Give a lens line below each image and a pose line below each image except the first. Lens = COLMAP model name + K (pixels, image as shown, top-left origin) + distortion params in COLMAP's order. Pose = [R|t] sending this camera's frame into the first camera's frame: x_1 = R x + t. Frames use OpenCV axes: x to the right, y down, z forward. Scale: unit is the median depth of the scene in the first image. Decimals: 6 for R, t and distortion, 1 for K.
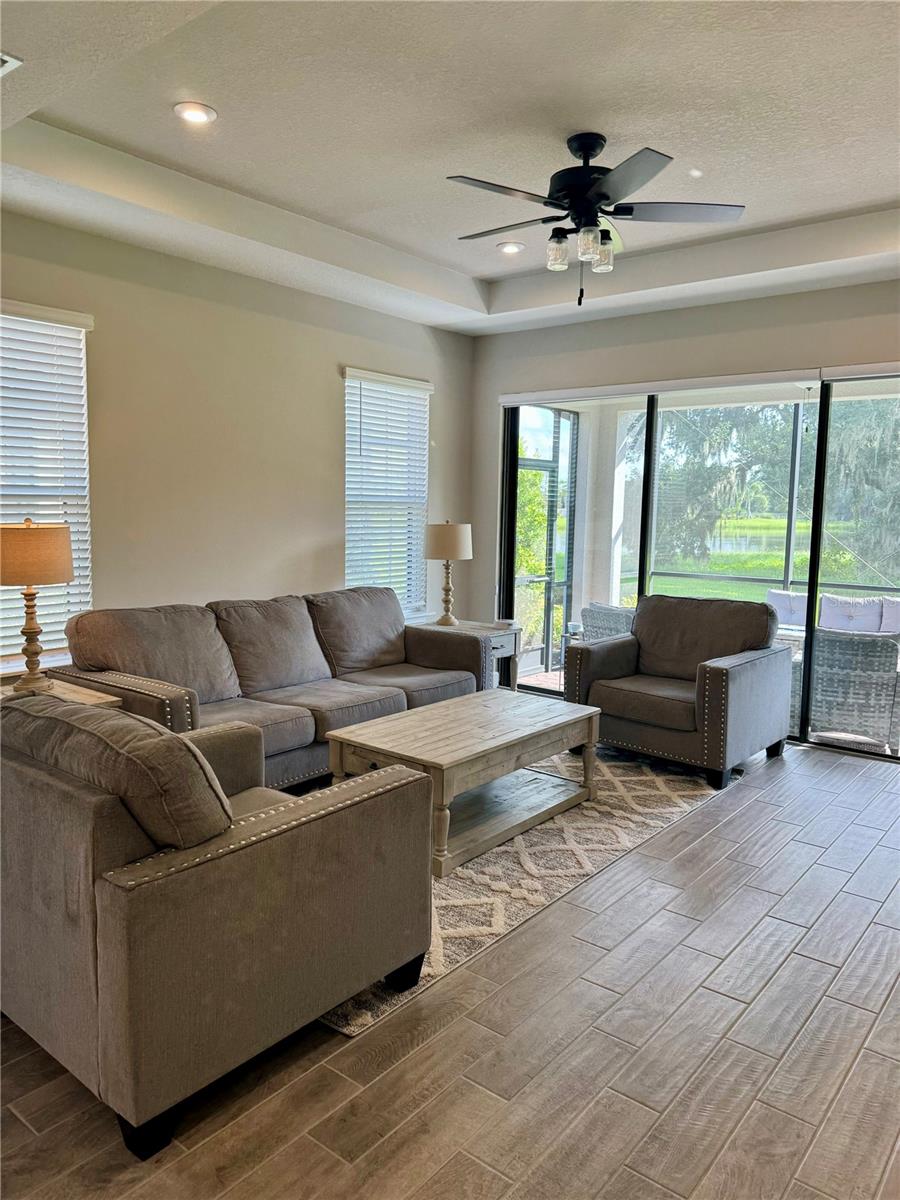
lens RADIAL K [[840.5, 0, 450.0], [0, 840.5, 600.0], [0, 0, 1]] dist [0.005372, -0.000590]
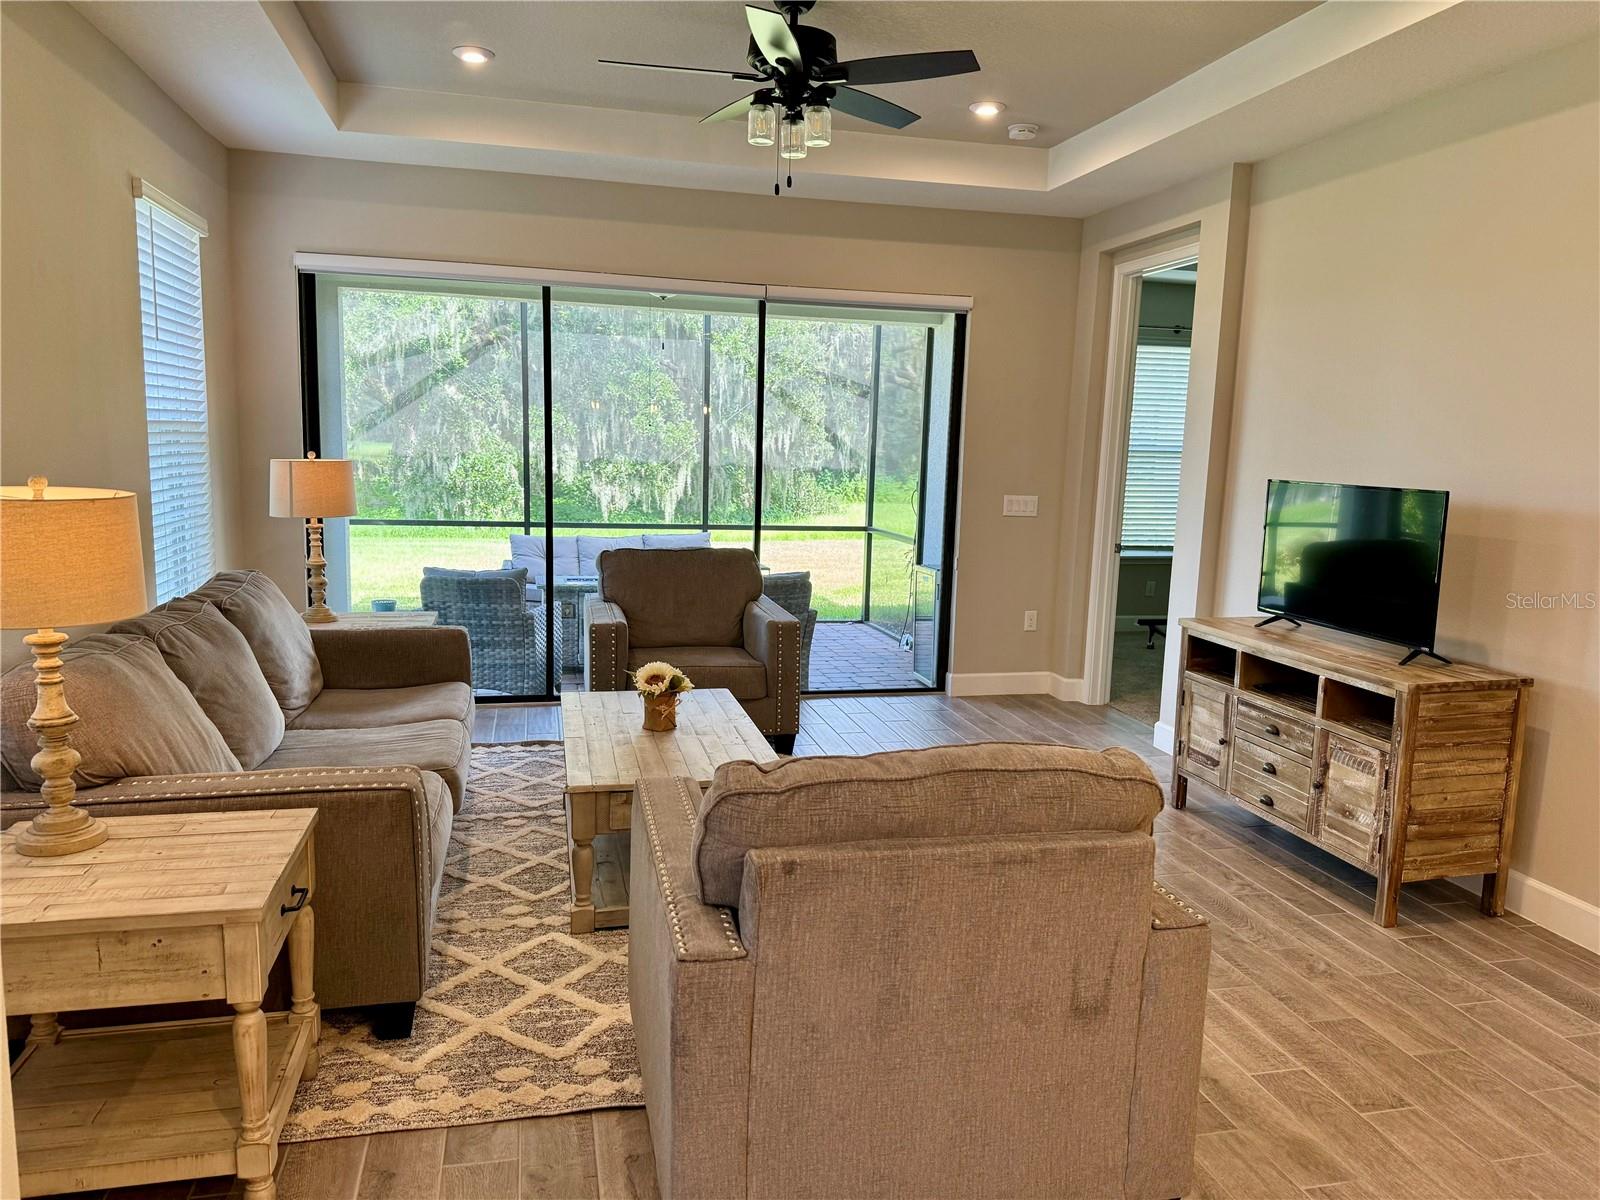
lens RADIAL K [[1120.7, 0, 800.9], [0, 1120.7, 603.0], [0, 0, 1]] dist [0.005372, -0.000590]
pose [[0.609922, -0.108482, 0.785001, -0.516446], [0.064831, 0.994096, 0.087006, -0.037804], [-0.789805, -0.002175, 0.613354, 0.225085]]
